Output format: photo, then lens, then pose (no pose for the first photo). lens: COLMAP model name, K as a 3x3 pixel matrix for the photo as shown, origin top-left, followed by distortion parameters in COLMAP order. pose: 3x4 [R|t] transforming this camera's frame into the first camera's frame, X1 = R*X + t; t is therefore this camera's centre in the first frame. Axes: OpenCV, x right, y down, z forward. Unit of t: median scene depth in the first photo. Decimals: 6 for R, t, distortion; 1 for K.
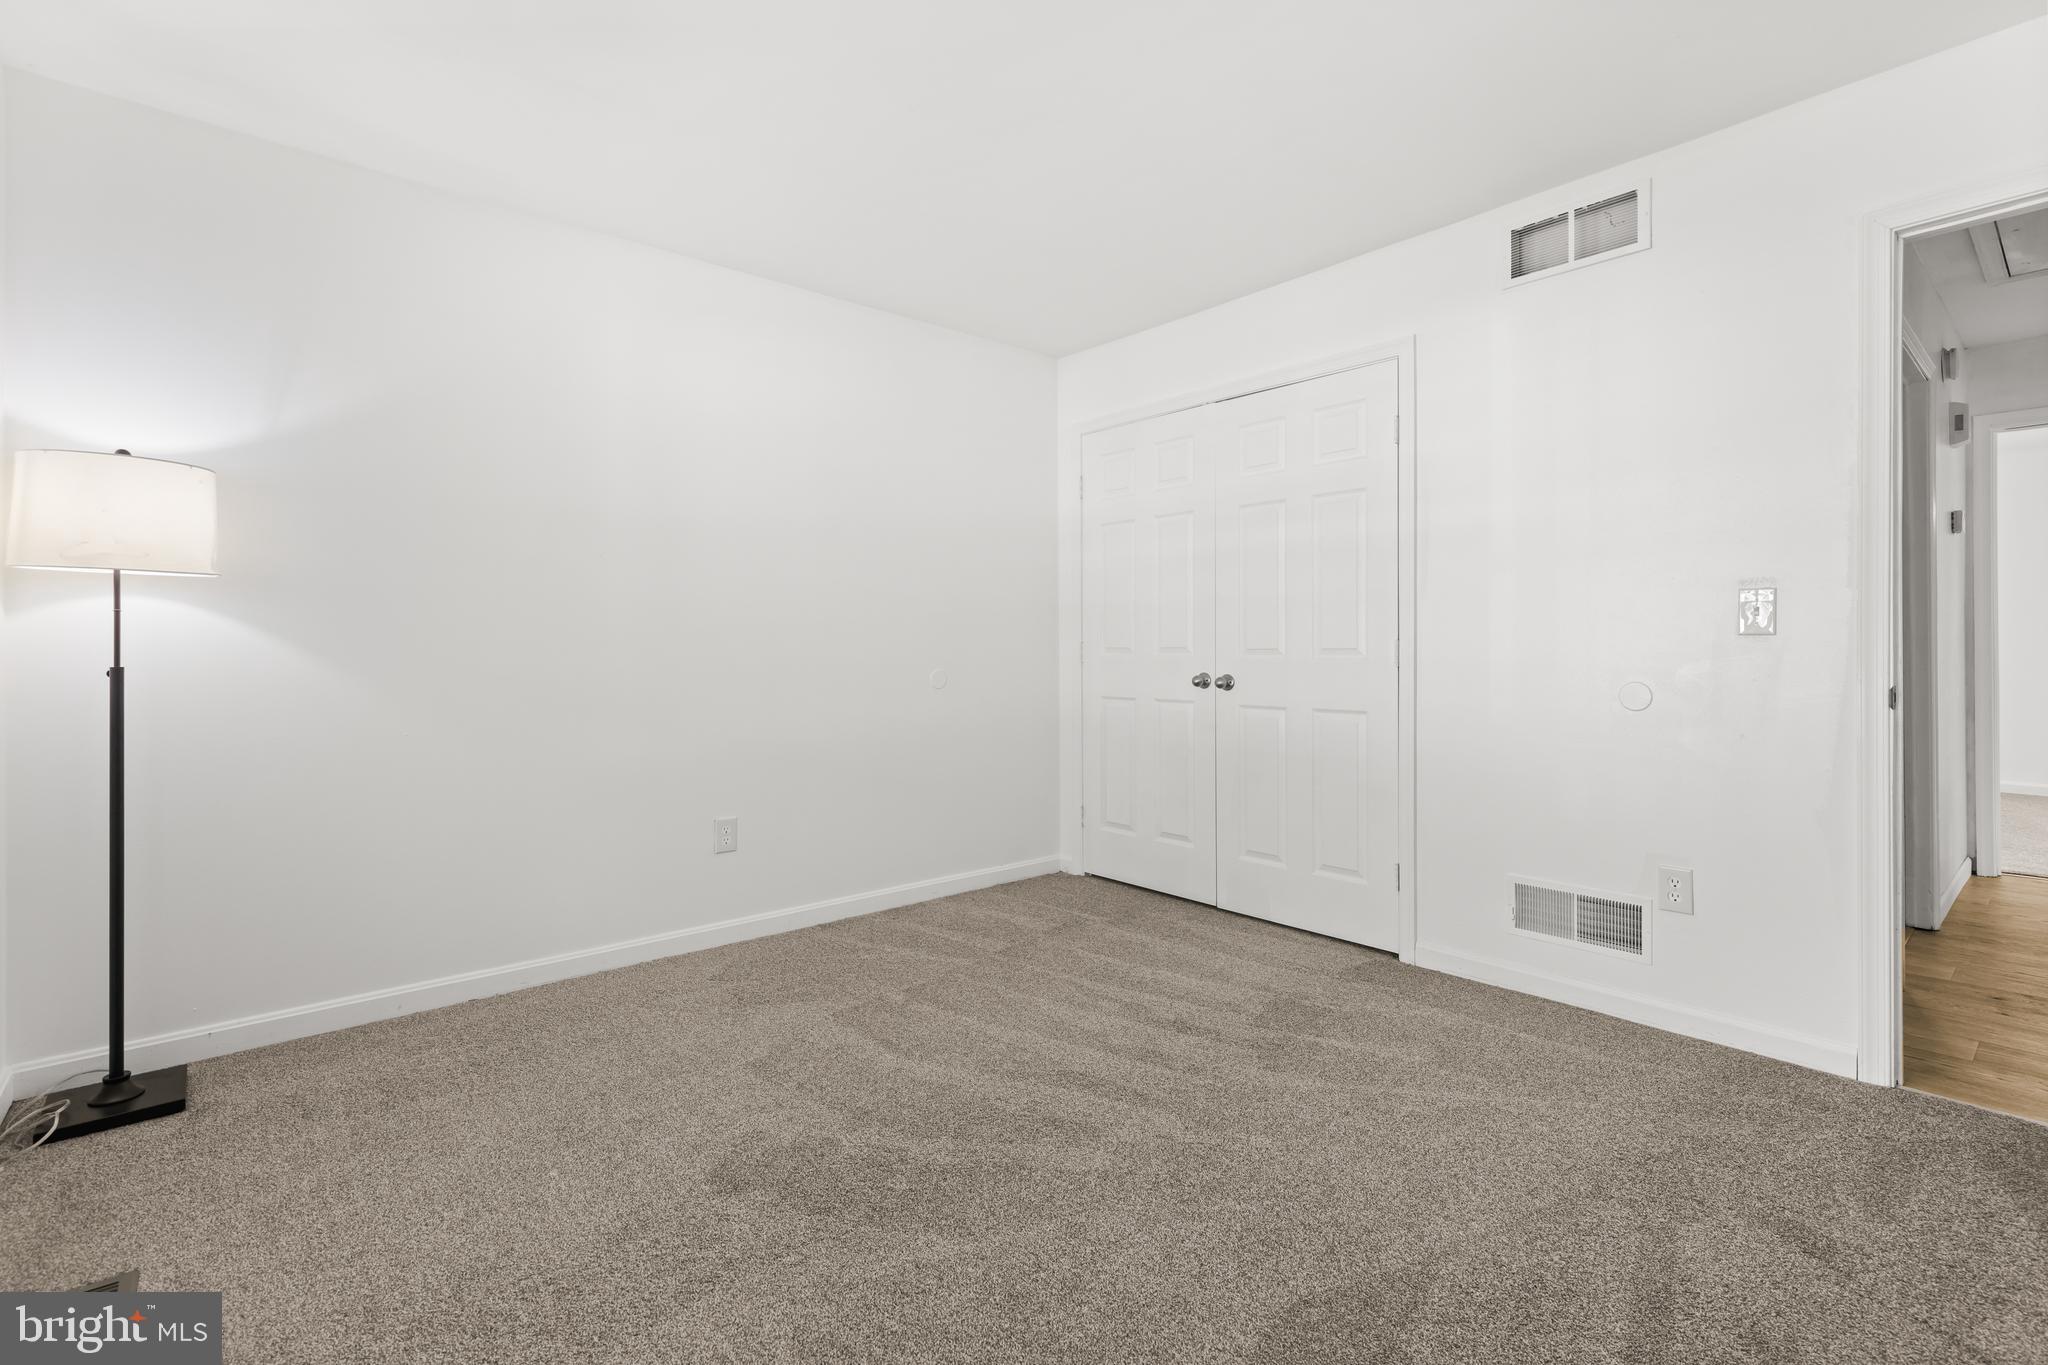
lens RADIAL K [[929.9, 0, 1022.5], [0, 929.9, 667.8], [0, 0, 1]] dist [0.002443, 0.000712]
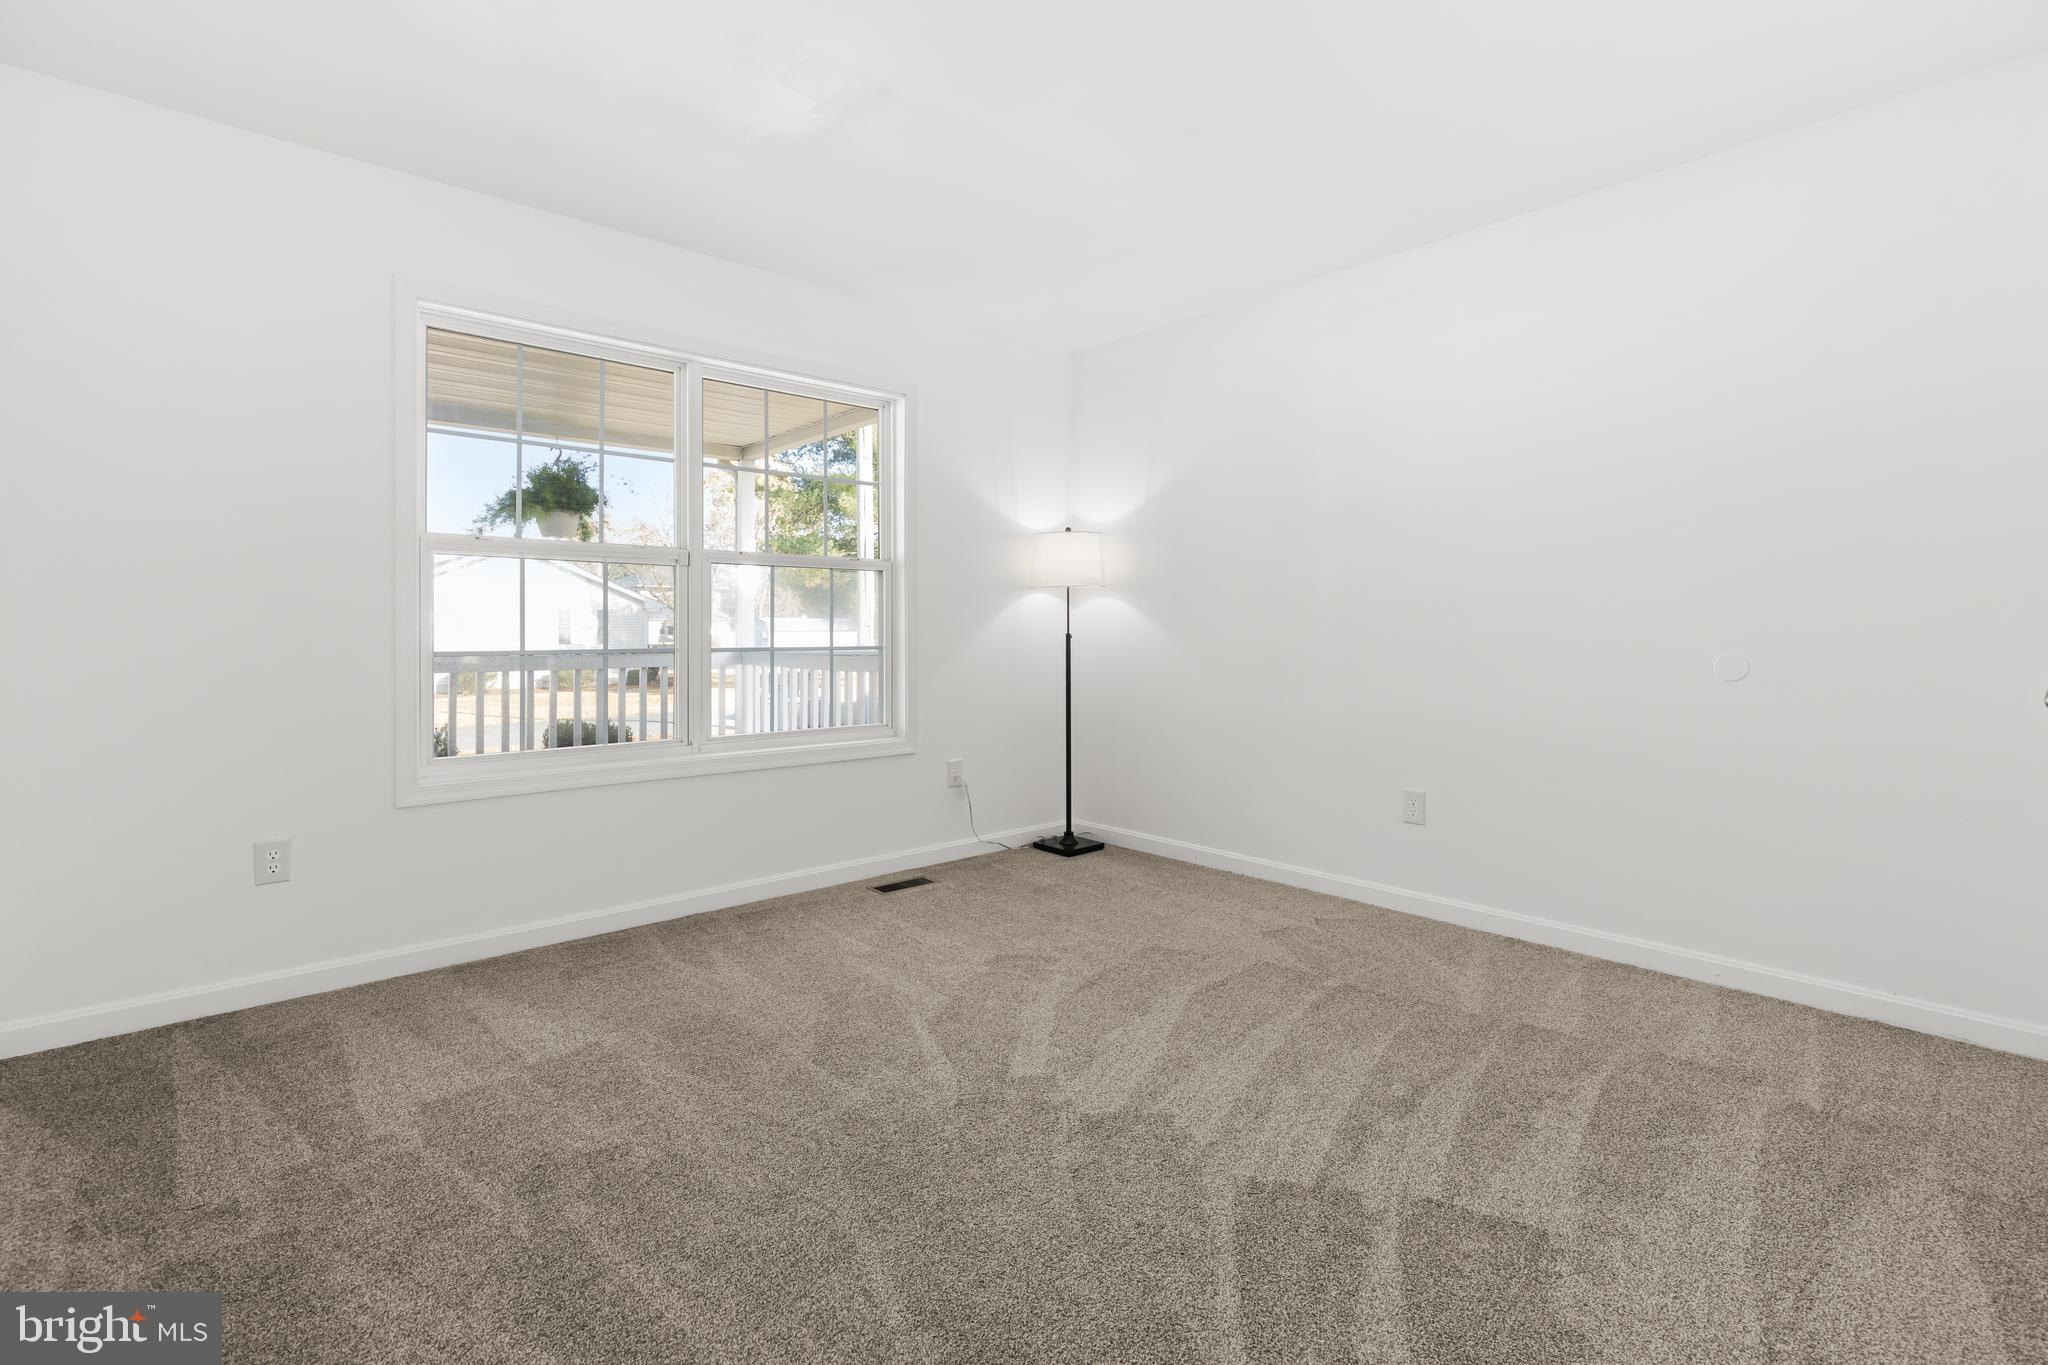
lens RADIAL K [[929.9, 0, 1022.5], [0, 929.9, 667.8], [0, 0, 1]] dist [0.002443, 0.000712]
pose [[0.016311, 0.041549, -0.999003, 0.887456], [-0.019358, 0.998962, 0.041231, -0.008121], [0.999680, 0.018666, 0.017098, 0.715616]]
